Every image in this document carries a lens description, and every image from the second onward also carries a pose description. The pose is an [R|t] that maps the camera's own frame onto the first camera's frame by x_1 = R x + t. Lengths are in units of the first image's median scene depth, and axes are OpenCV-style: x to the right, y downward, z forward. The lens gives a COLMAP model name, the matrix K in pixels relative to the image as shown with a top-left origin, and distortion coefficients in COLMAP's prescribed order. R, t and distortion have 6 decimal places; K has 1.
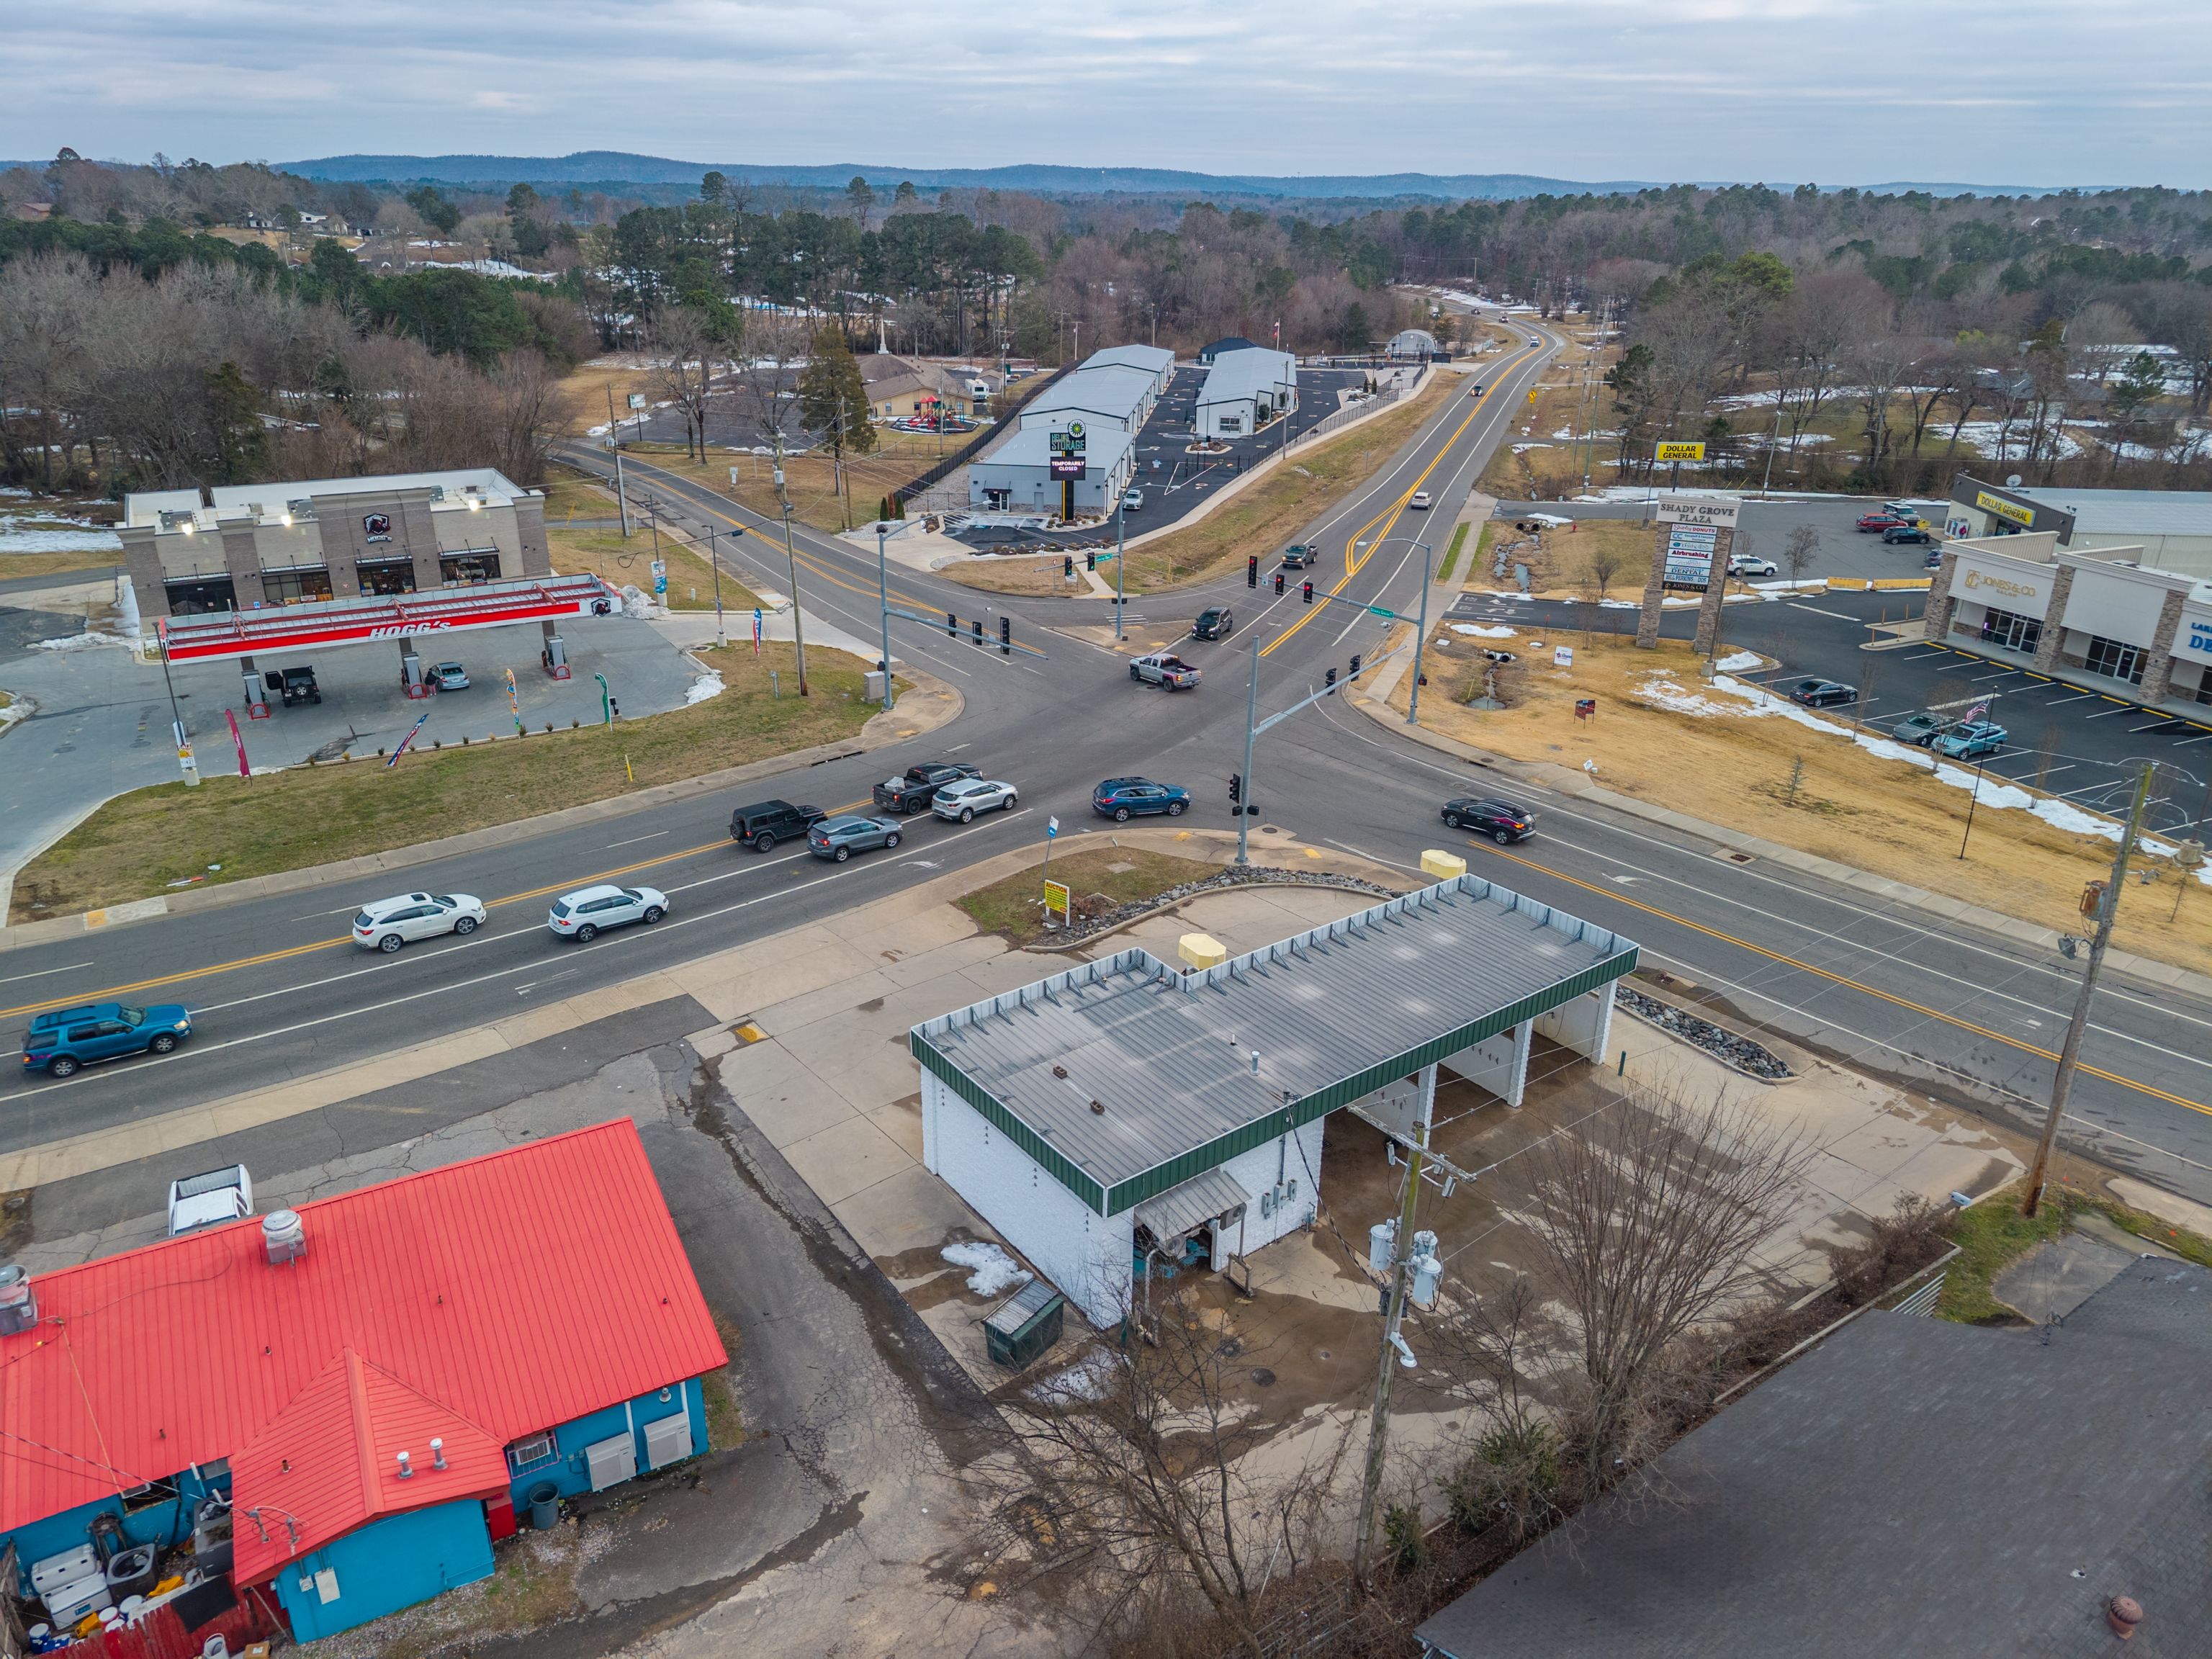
lens RADIAL K [[1466.0, 0, 1103.2], [0, 1466.0, 846.4], [0, 0, 1]] dist [0.037725, -0.034218]
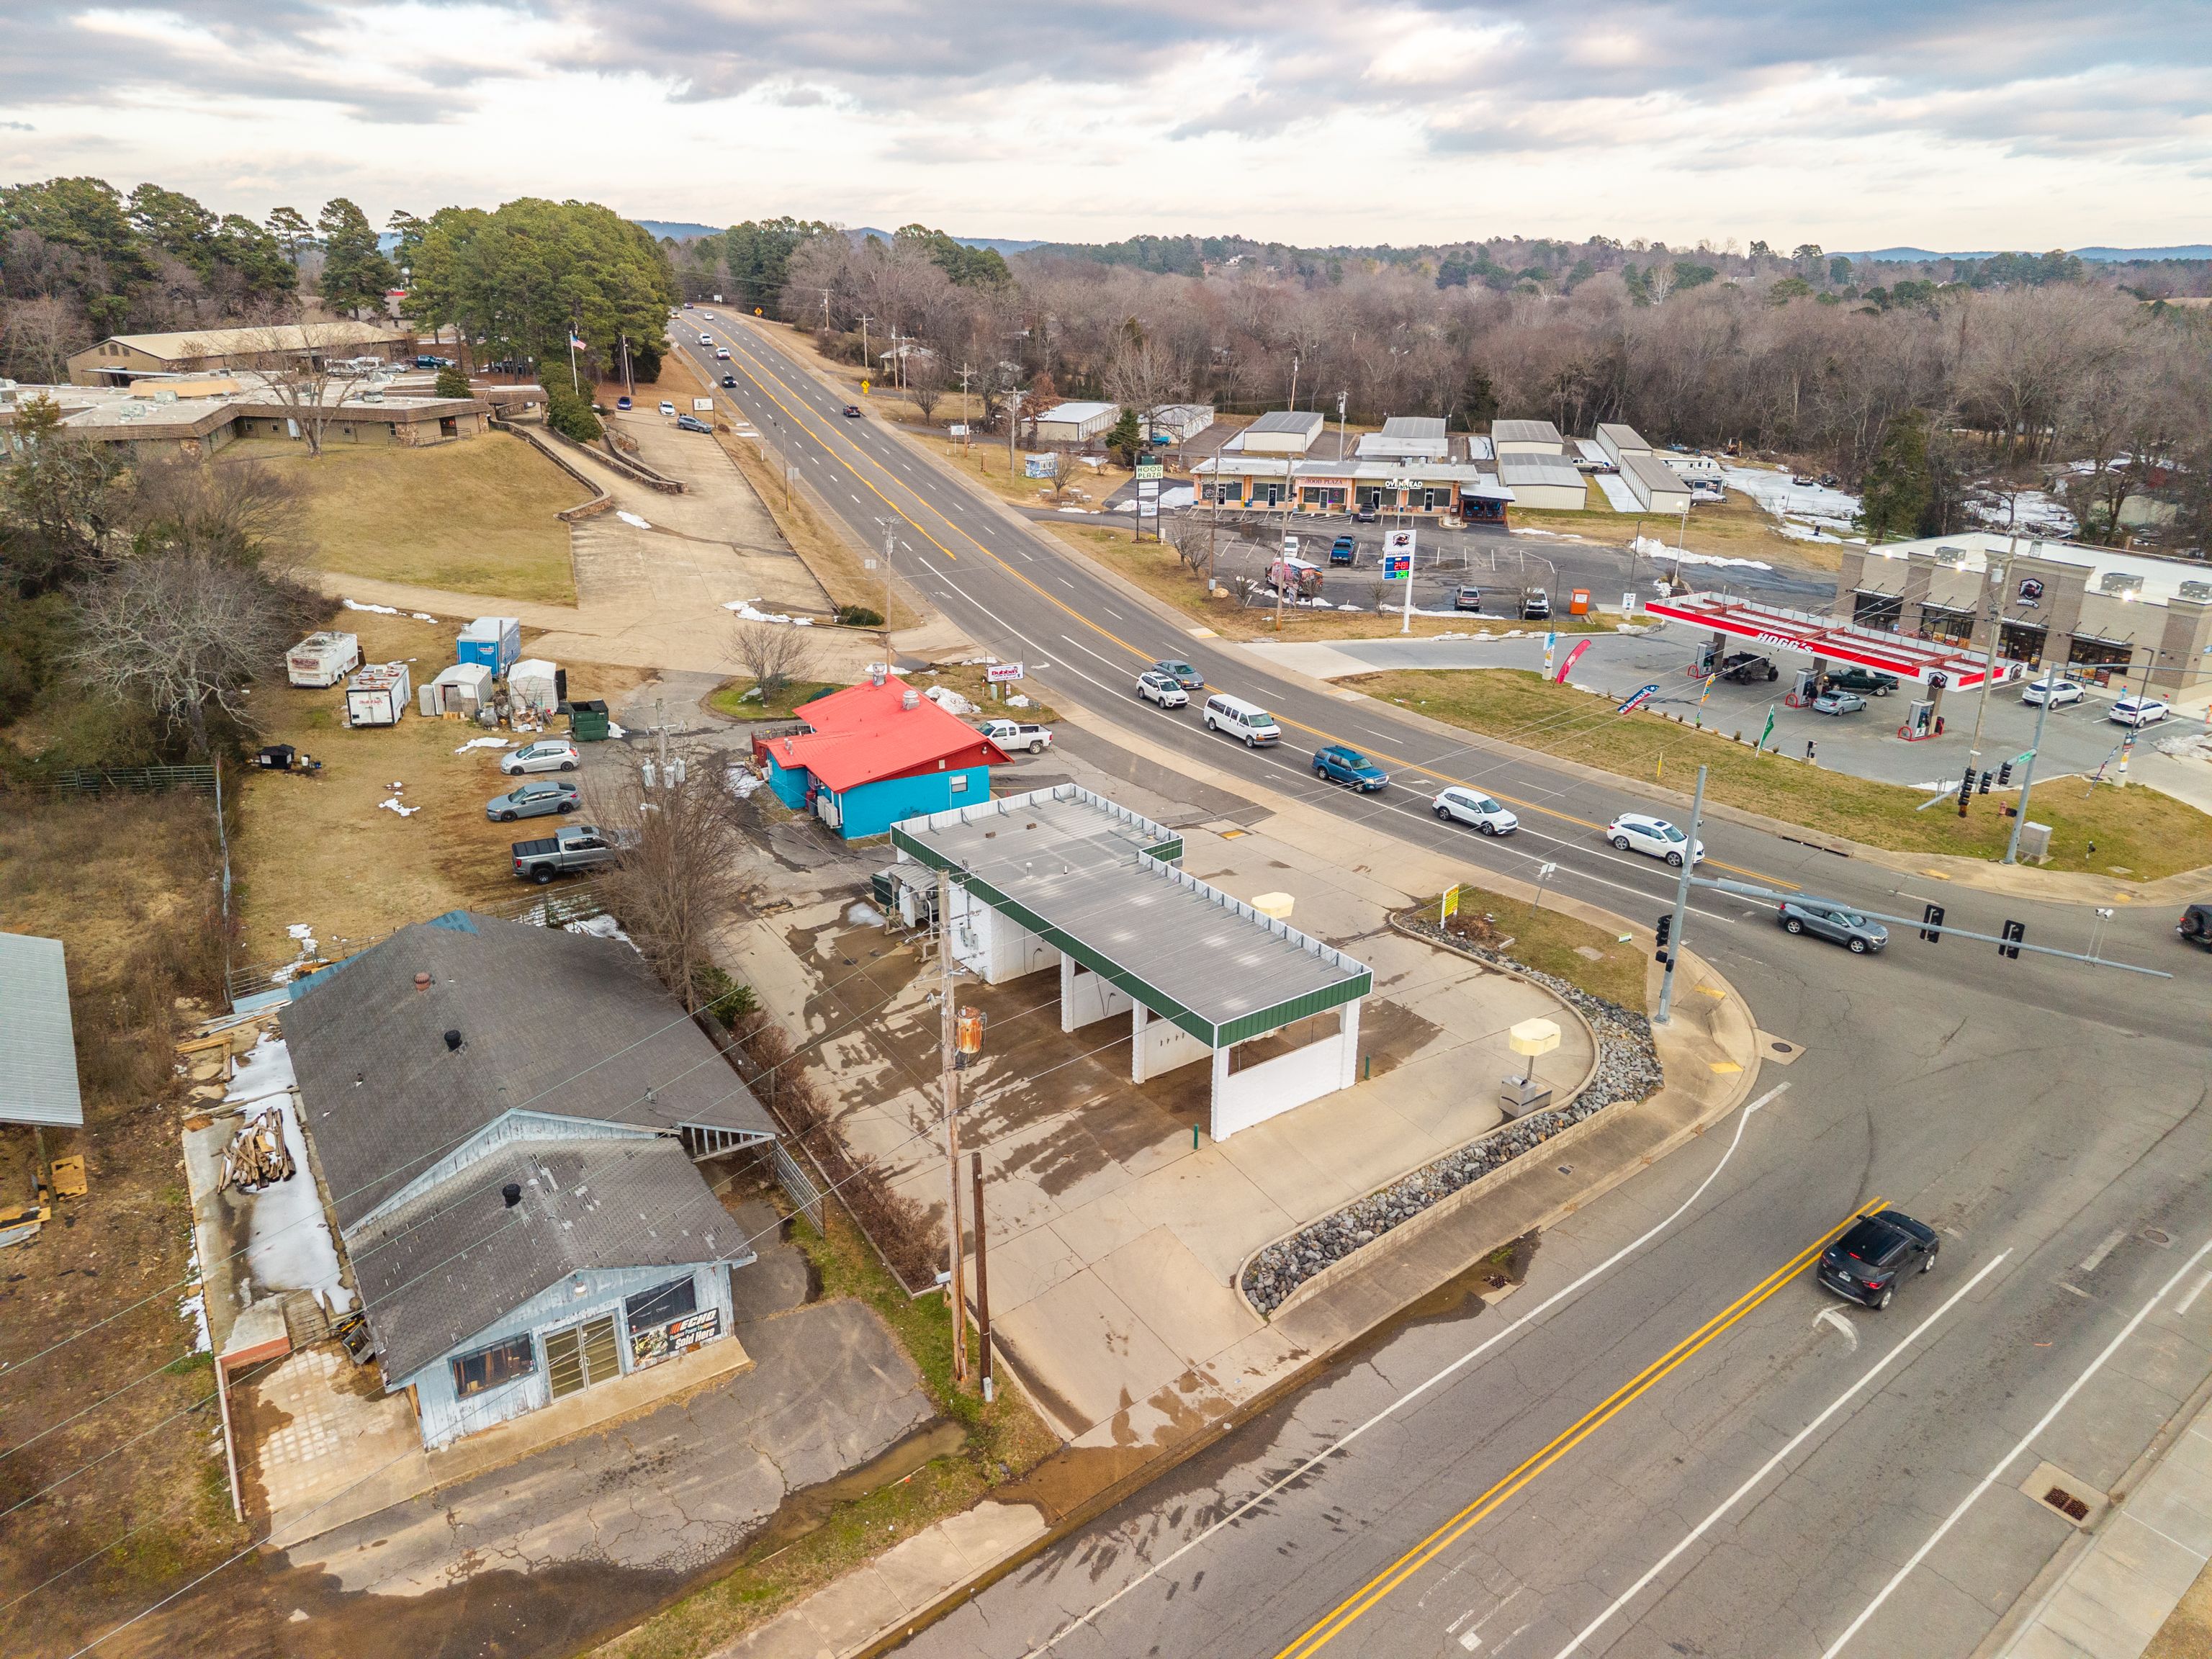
lens RADIAL K [[1466.0, 0, 1103.2], [0, 1466.0, 846.4], [0, 0, 1]] dist [0.037725, -0.034218]
pose [[-0.028818, 0.358948, -0.932913, 0.666932], [-0.408476, 0.847588, 0.338736, -0.179971], [0.912314, 0.390834, 0.122196, 0.416266]]
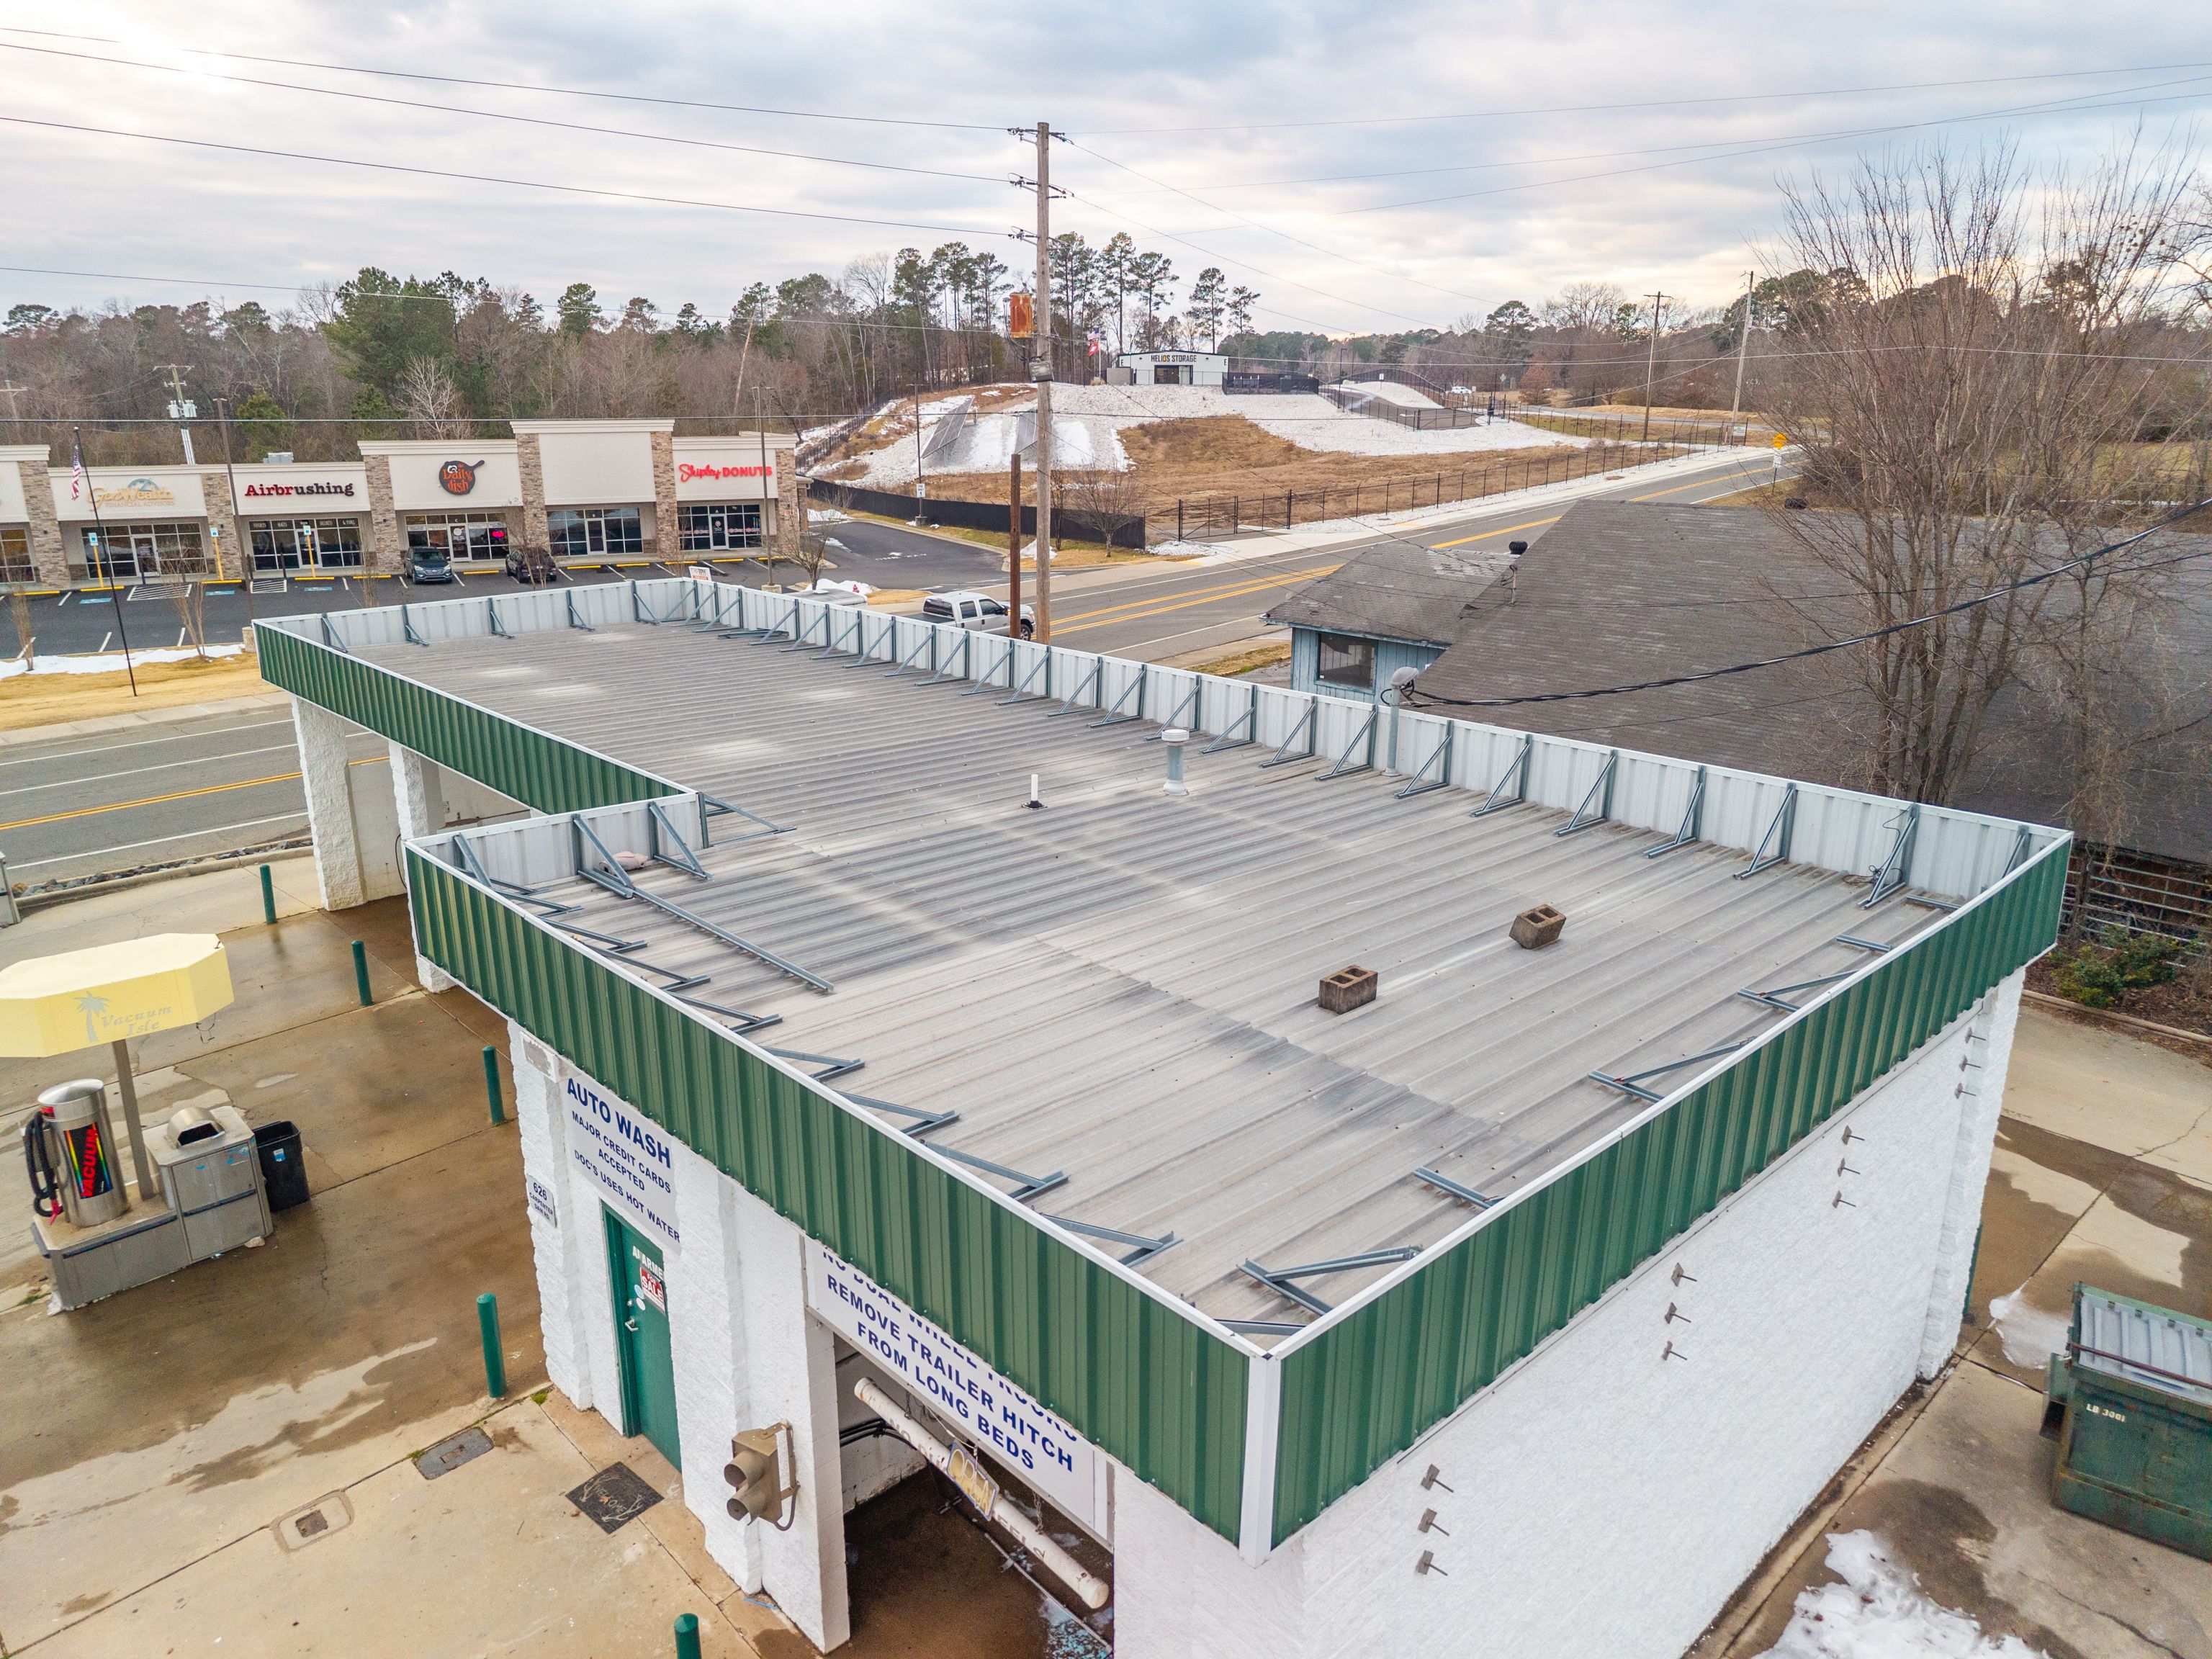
lens RADIAL K [[1484.0, 0, 1106.0], [0, 1484.0, 829.5], [0, 0, 1]] dist [0.029415, -0.037151]
pose [[-0.105796, -0.299162, 0.948319, -0.113273], [0.397690, 0.861352, 0.316094, 0.019487], [-0.911400, 0.410579, 0.027847, 0.477175]]
